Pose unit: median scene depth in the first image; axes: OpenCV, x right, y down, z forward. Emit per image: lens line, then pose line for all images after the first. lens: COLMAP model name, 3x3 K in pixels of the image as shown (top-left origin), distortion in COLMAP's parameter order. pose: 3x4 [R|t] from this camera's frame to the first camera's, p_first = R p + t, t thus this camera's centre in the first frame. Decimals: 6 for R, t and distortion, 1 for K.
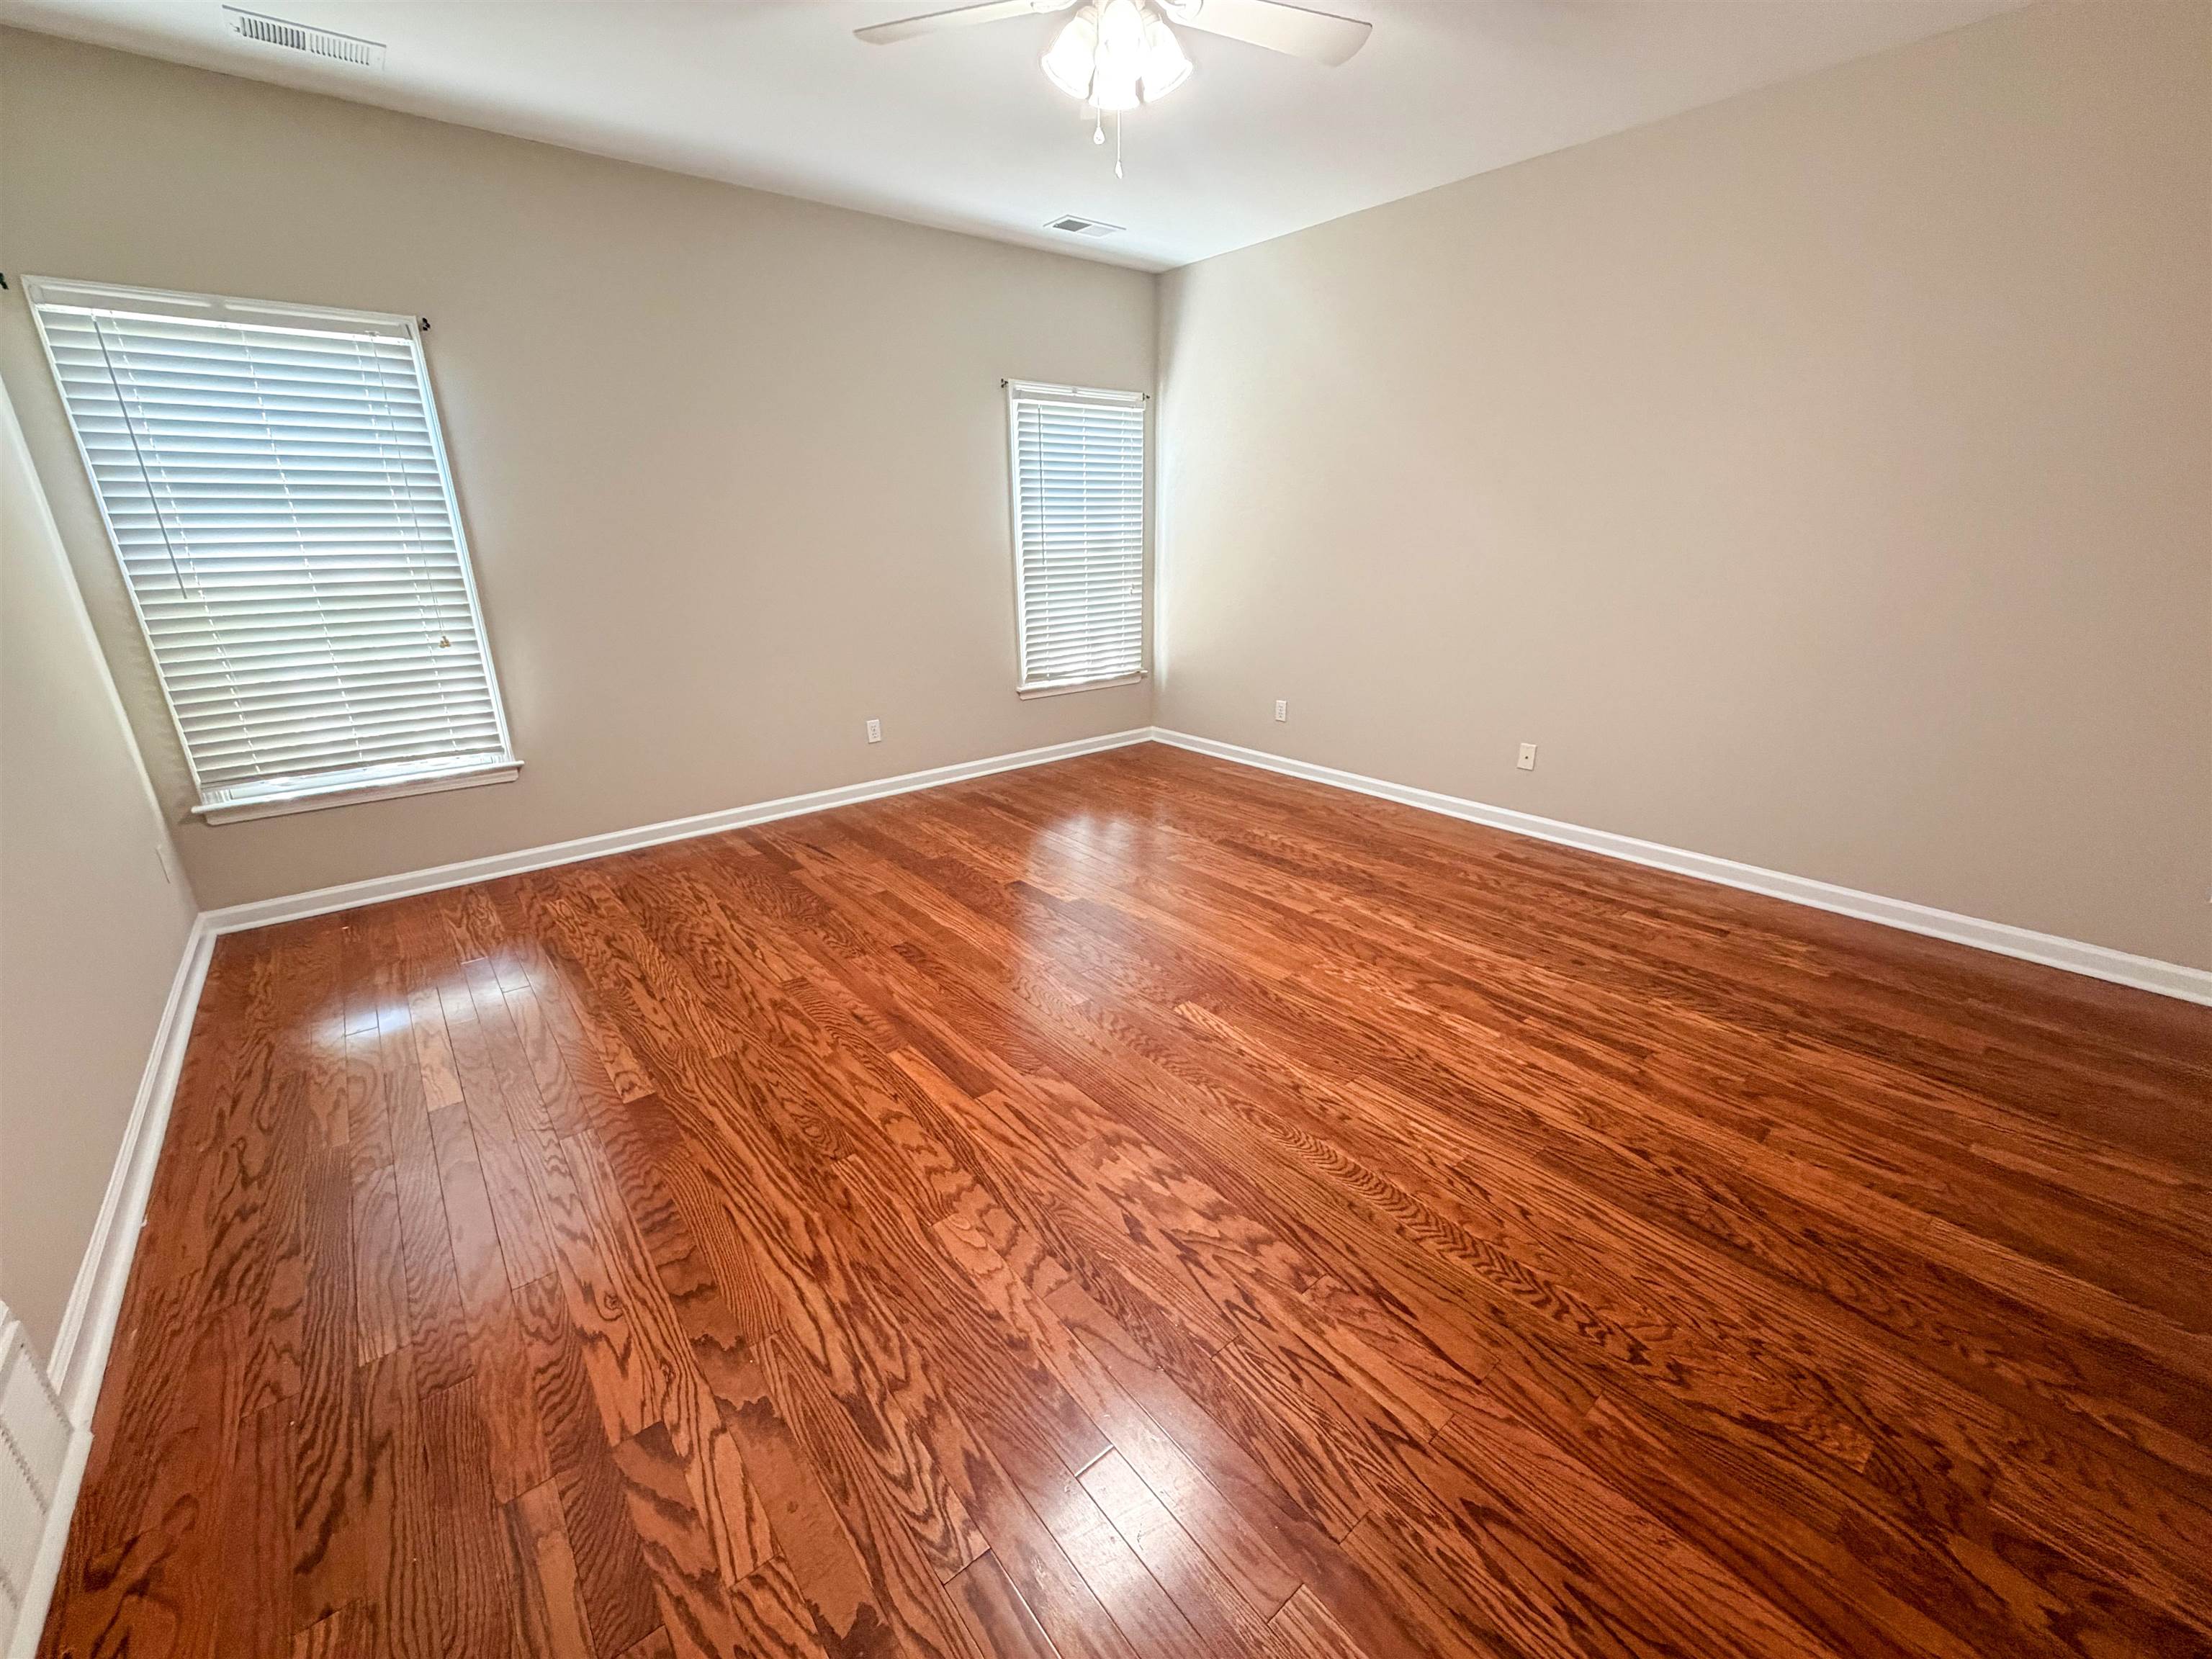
lens RADIAL K [[891.9, 0, 1099.0], [0, 891.9, 816.2], [0, 0, 1]] dist [-0.001859, 0.000478]
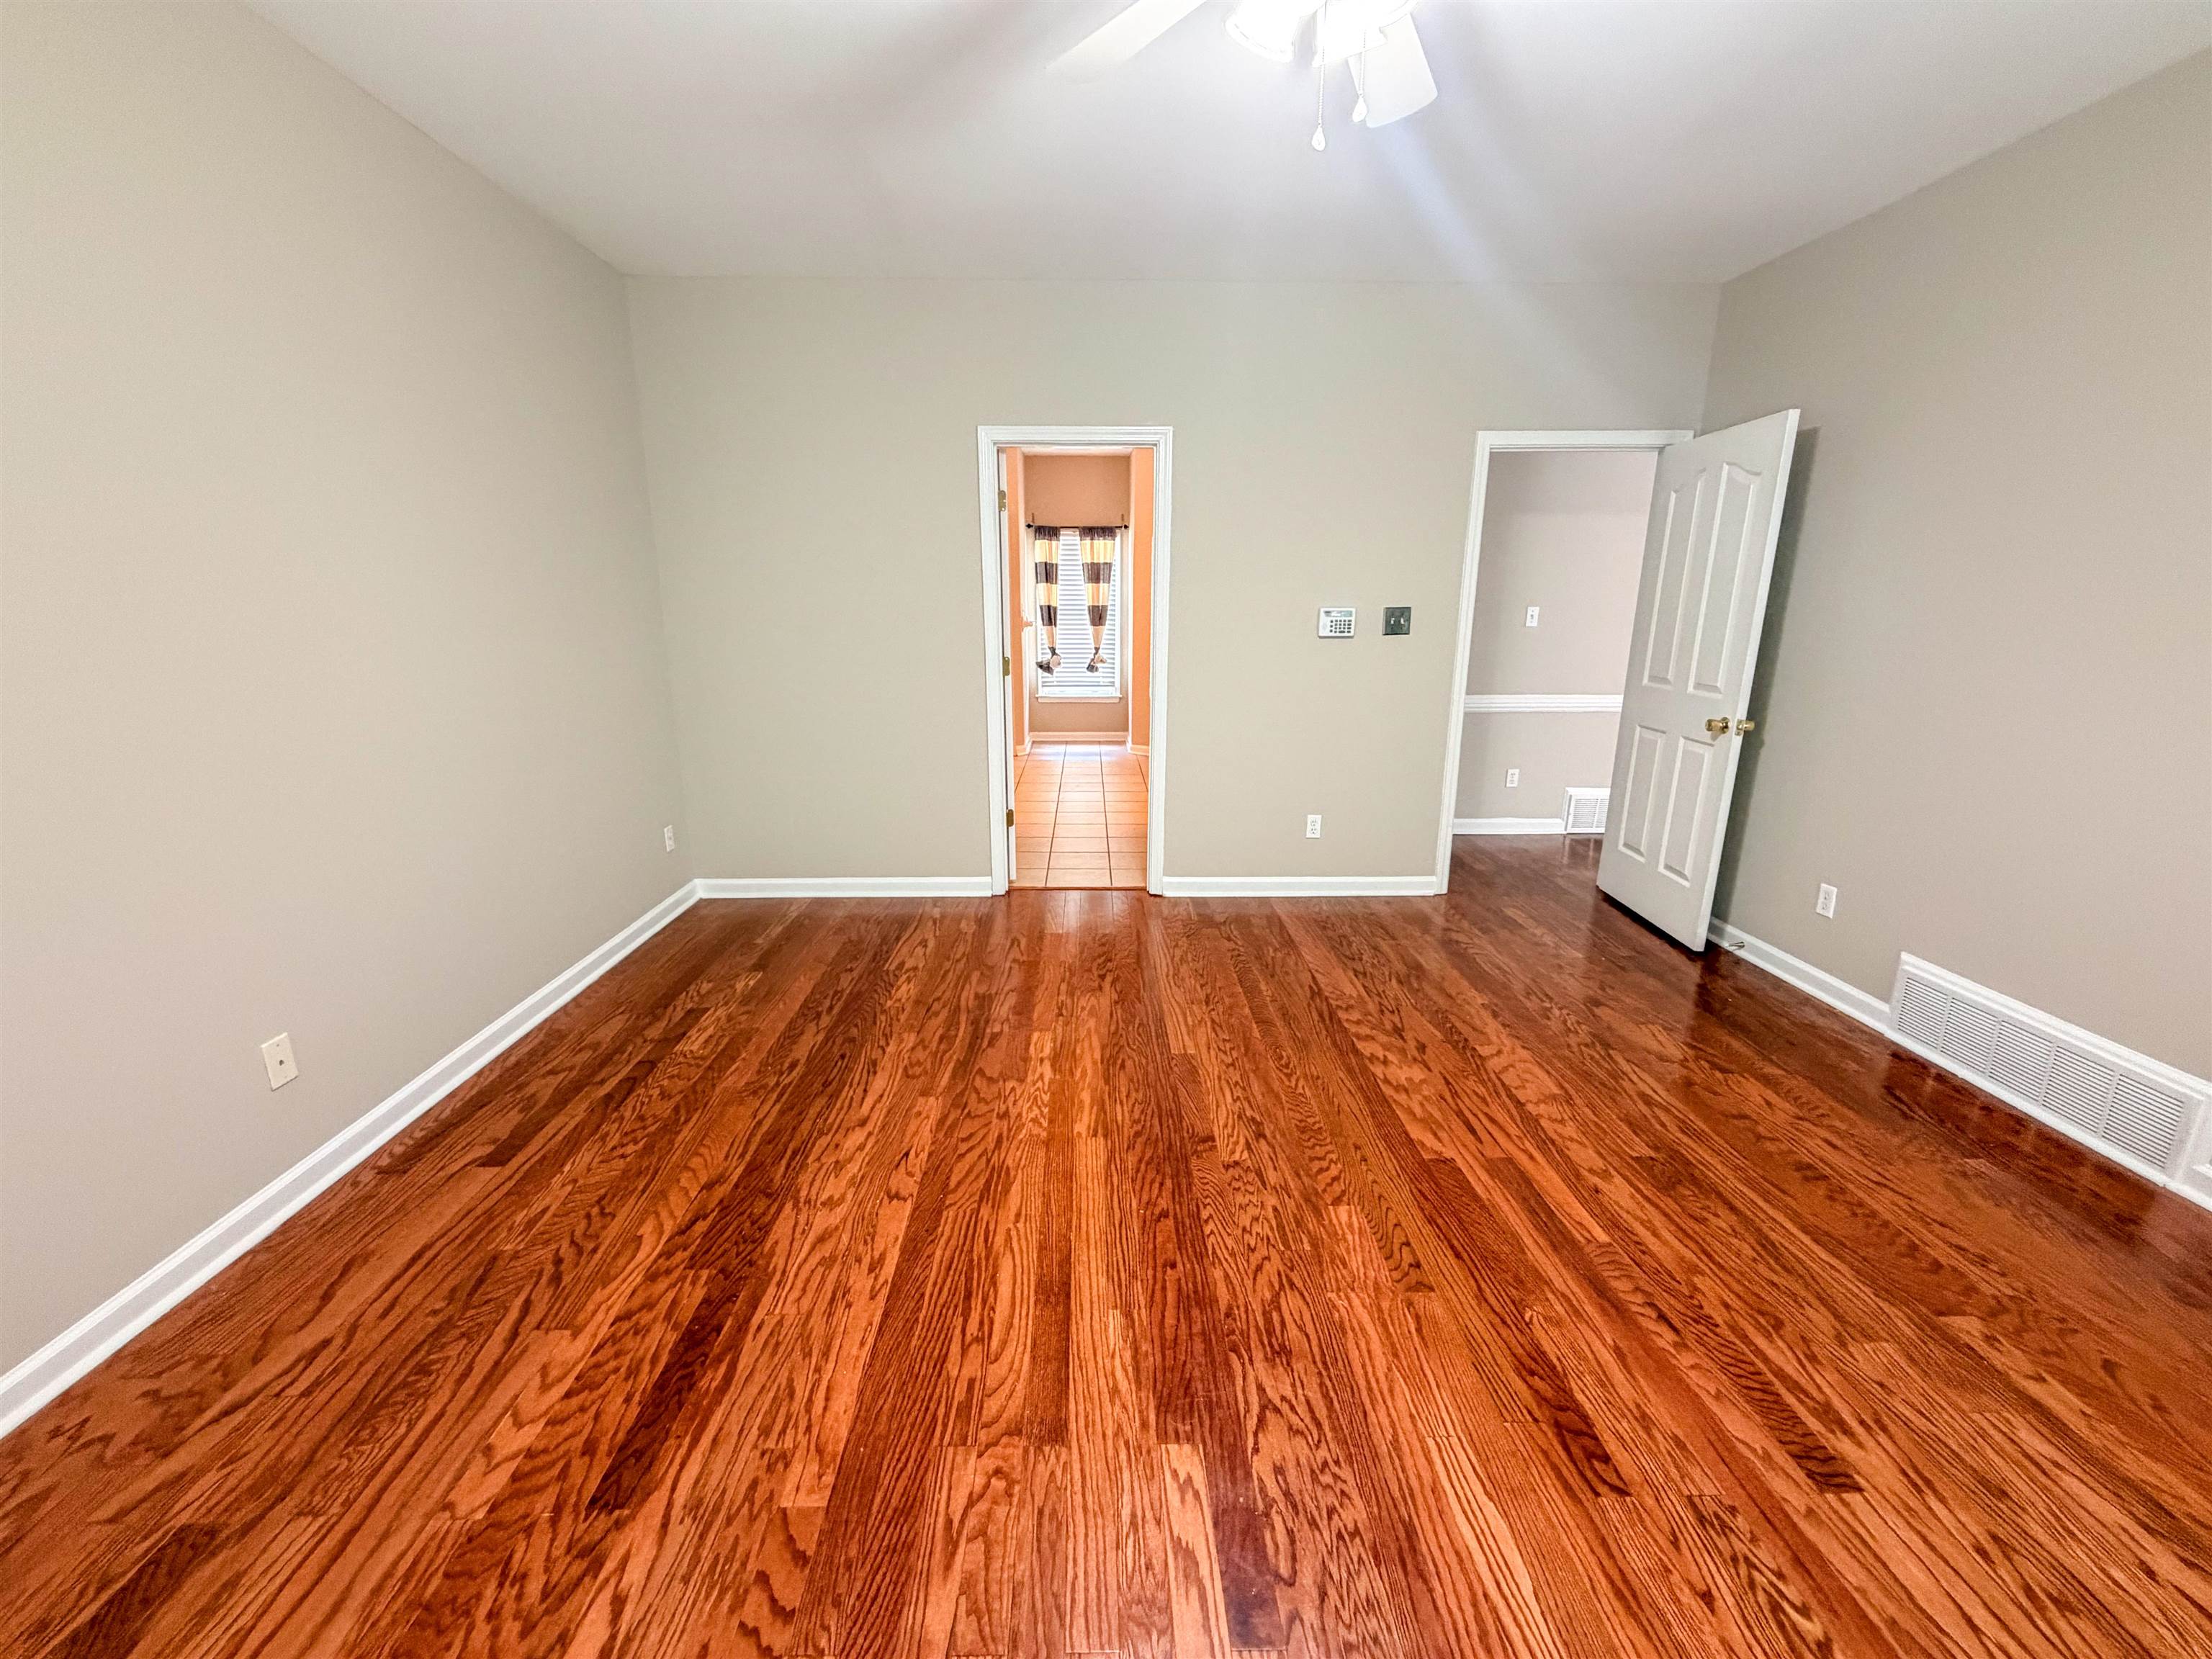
lens RADIAL K [[891.9, 0, 1110.7], [0, 891.9, 832.4], [0, 0, 1]] dist [-0.001859, 0.000478]
pose [[-0.789436, -0.143898, 0.596727, -0.273786], [0.196443, 0.861783, 0.467698, -0.473682], [-0.581550, 0.486440, -0.652055, 1.438454]]
